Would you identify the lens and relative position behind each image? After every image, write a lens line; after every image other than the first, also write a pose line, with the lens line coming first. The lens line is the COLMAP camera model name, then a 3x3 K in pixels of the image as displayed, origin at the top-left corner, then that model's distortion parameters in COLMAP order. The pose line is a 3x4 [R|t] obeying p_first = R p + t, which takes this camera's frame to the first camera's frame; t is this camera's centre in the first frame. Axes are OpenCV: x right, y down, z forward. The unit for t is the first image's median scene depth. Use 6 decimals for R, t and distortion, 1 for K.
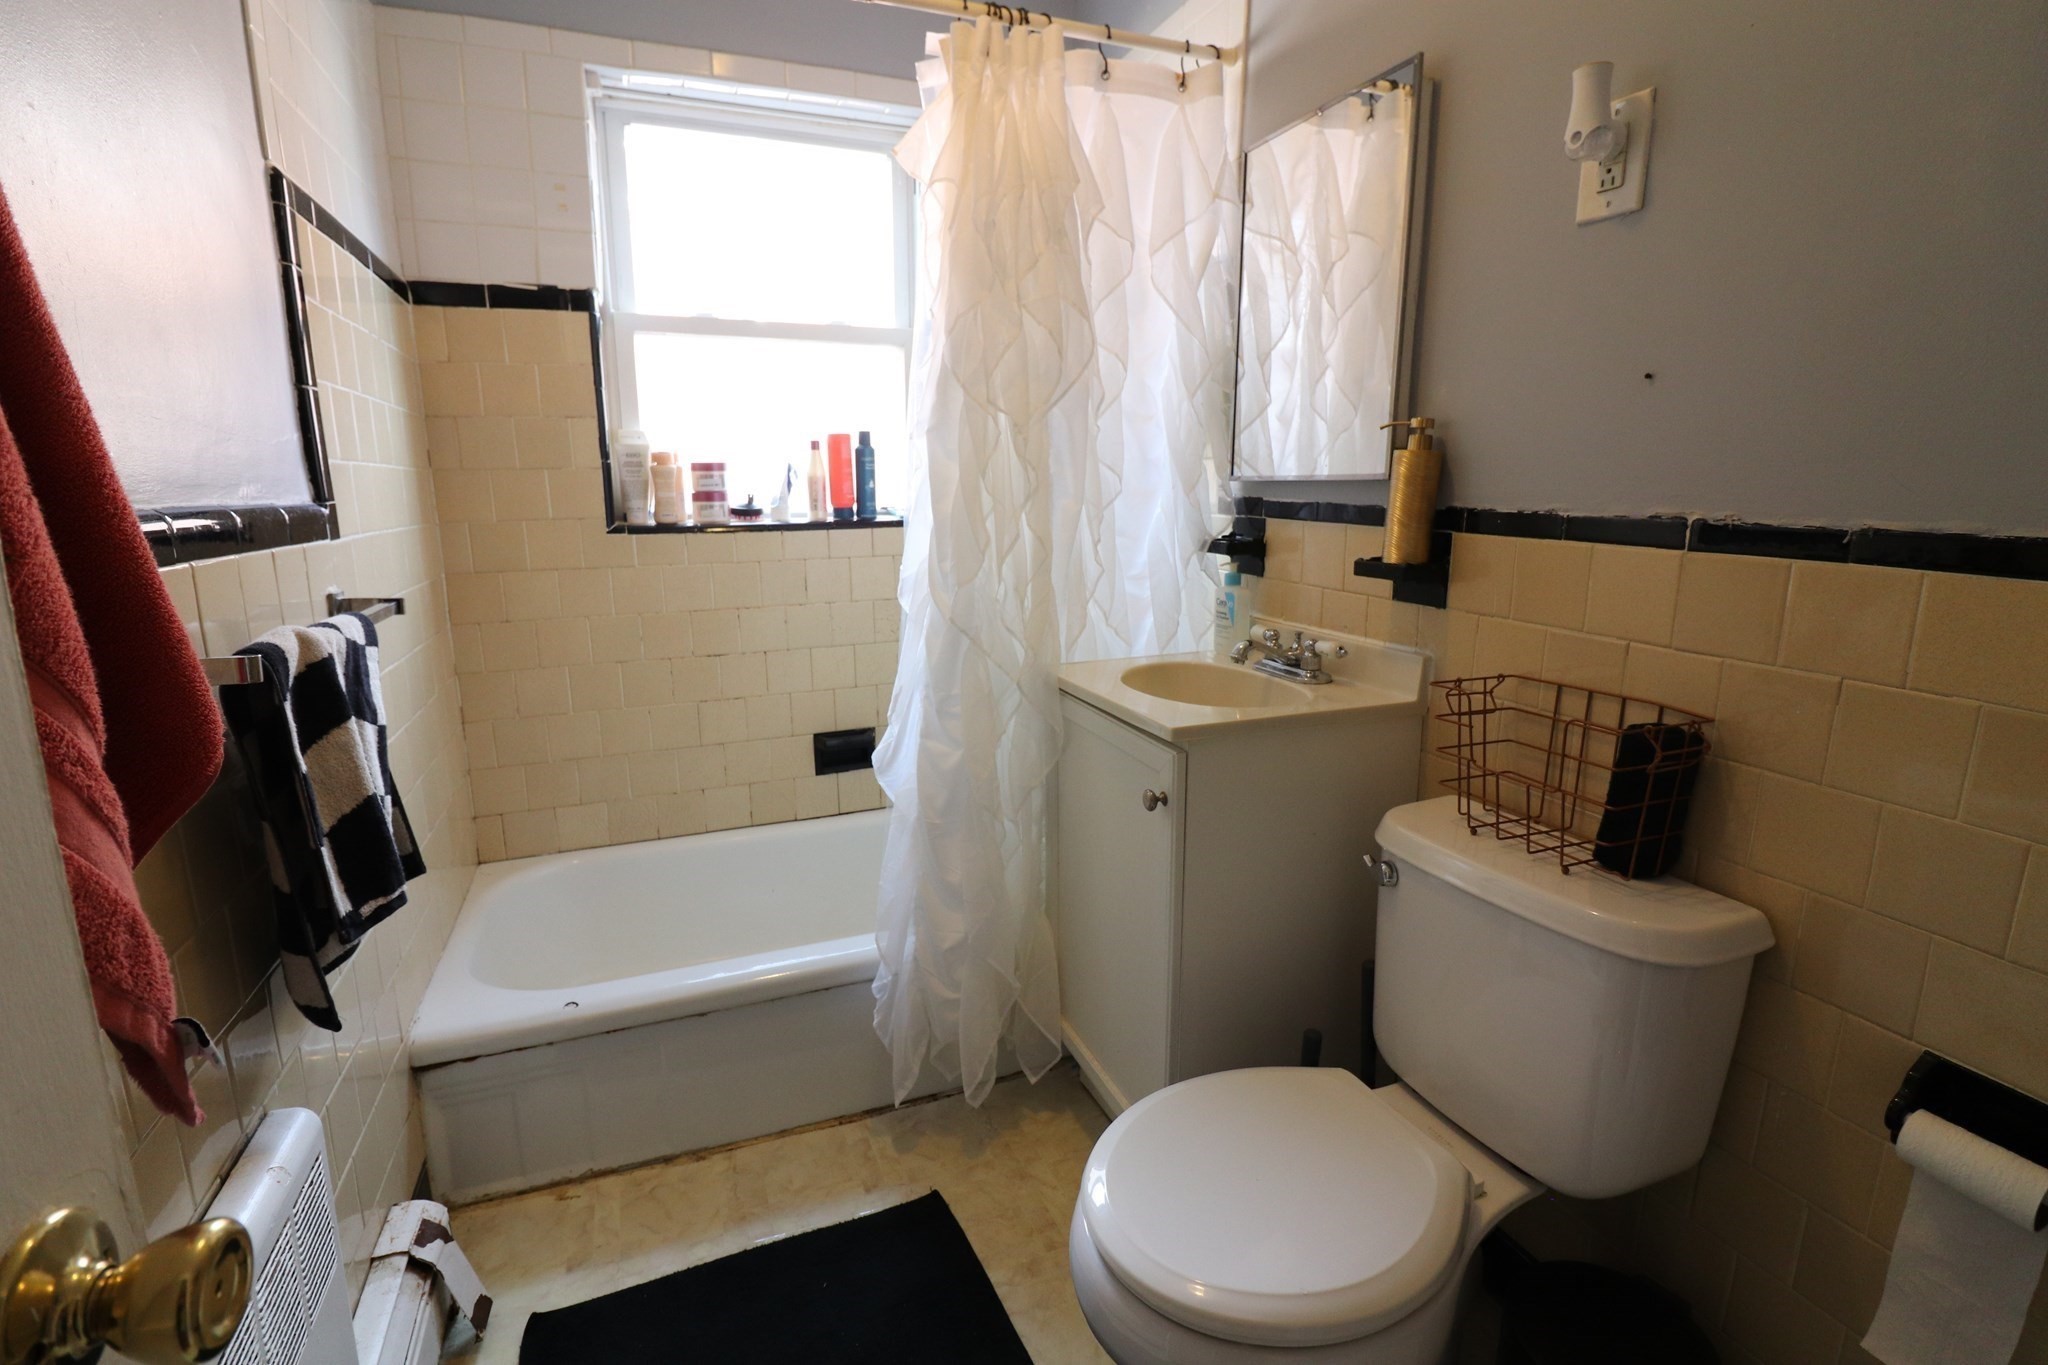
lens RADIAL K [[944.6, 0, 1015.2], [0, 944.6, 682.4], [0, 0, 1]] dist [0.001585, -0.013272]
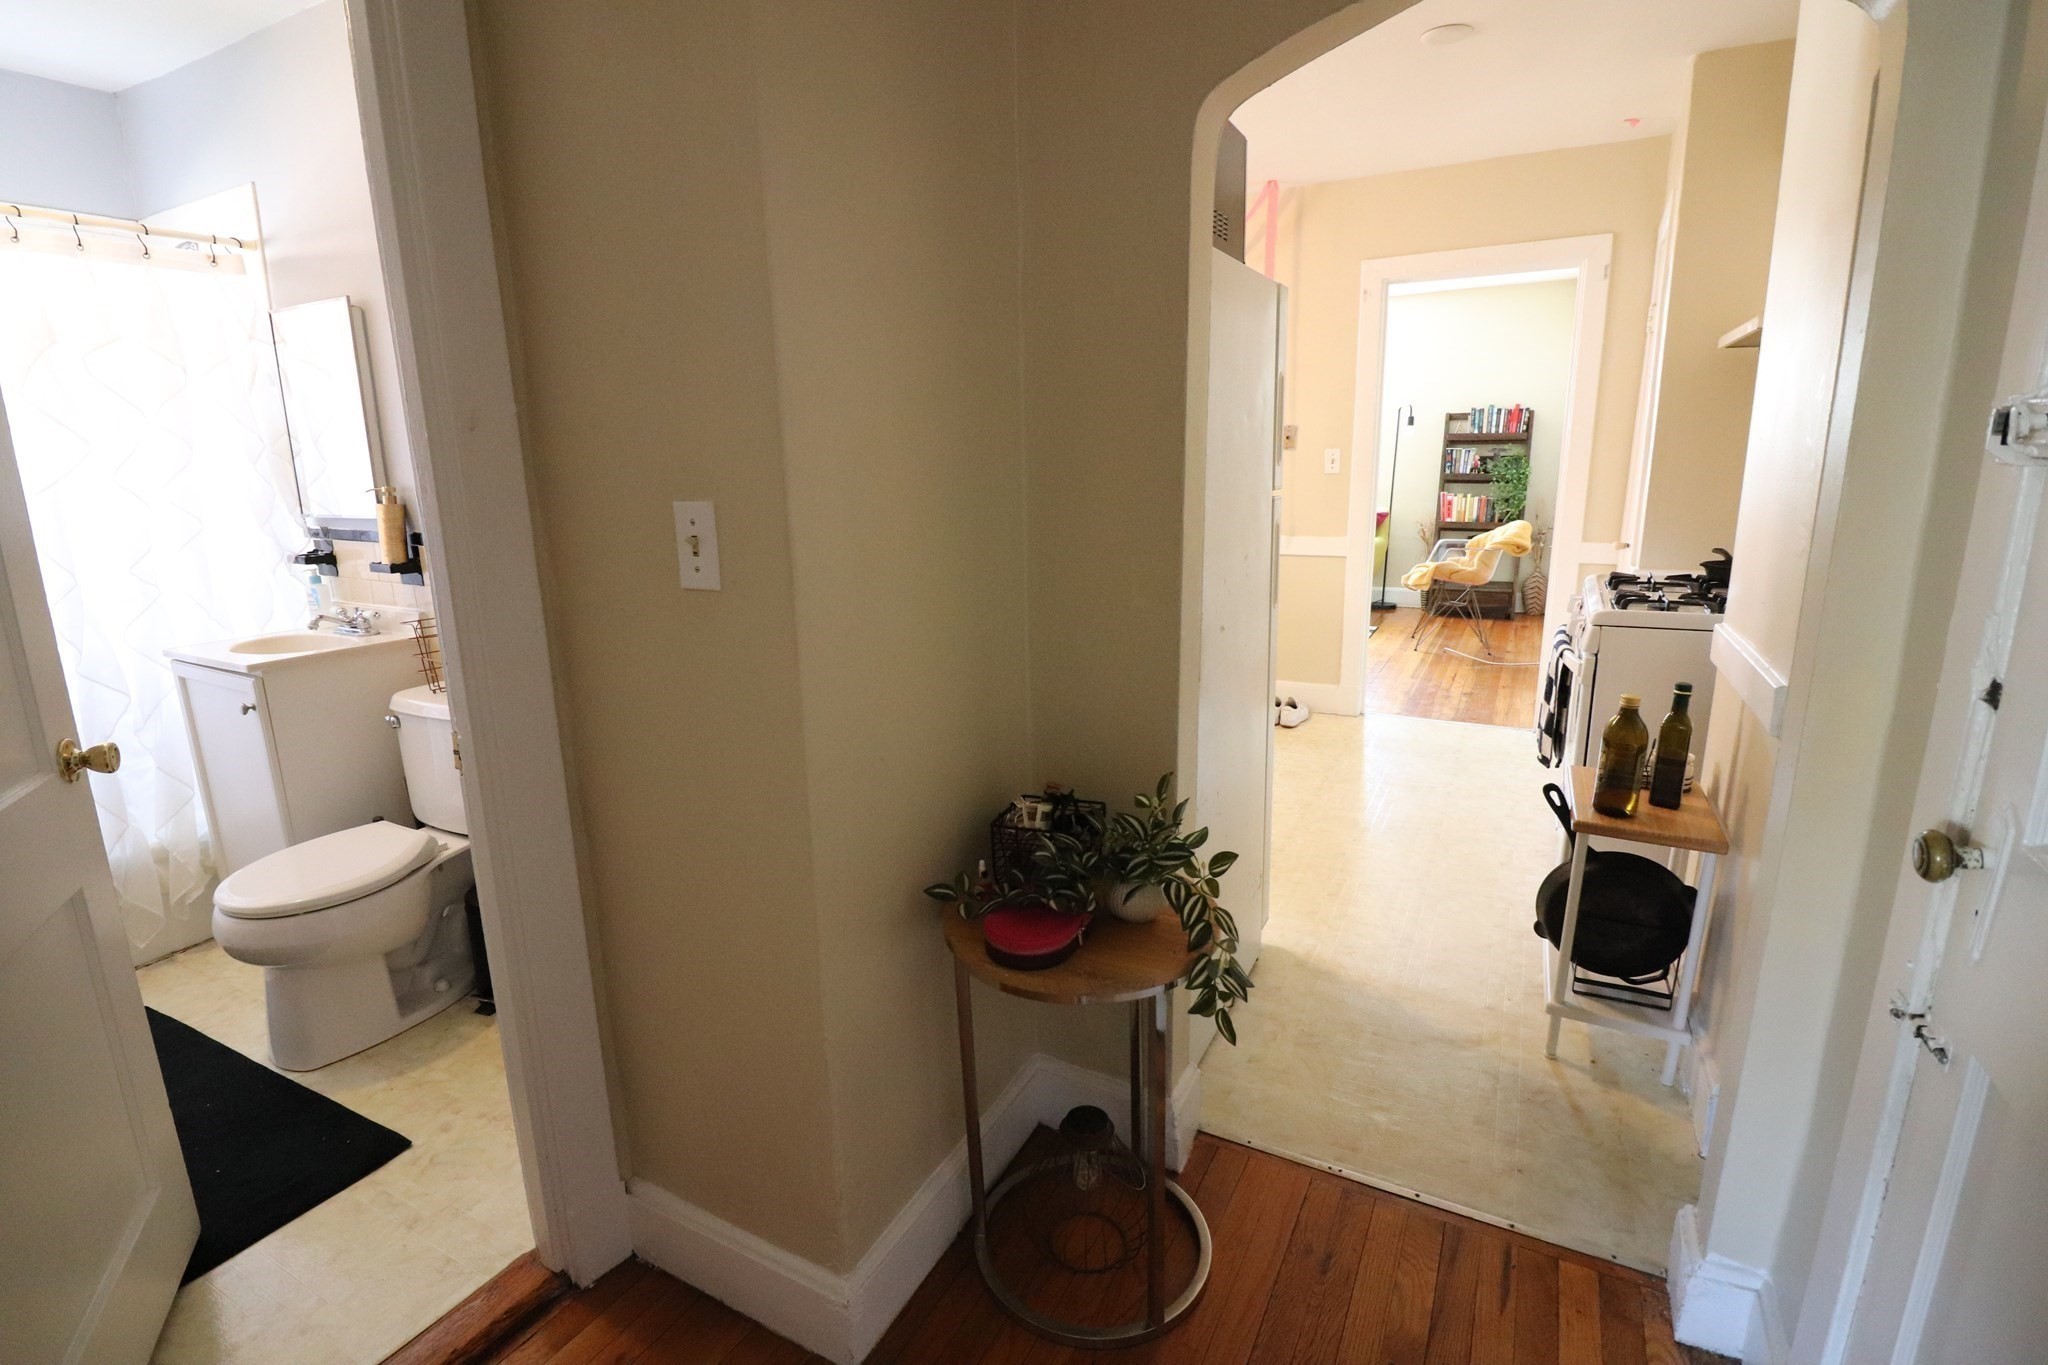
lens RADIAL K [[944.6, 0, 1015.2], [0, 944.6, 682.4], [0, 0, 1]] dist [0.001585, -0.013272]
pose [[0.775499, -0.158168, 0.611215, 0.166291], [0.145473, 0.986826, 0.070793, 0.136450], [-0.614361, 0.034016, 0.788292, -1.090732]]
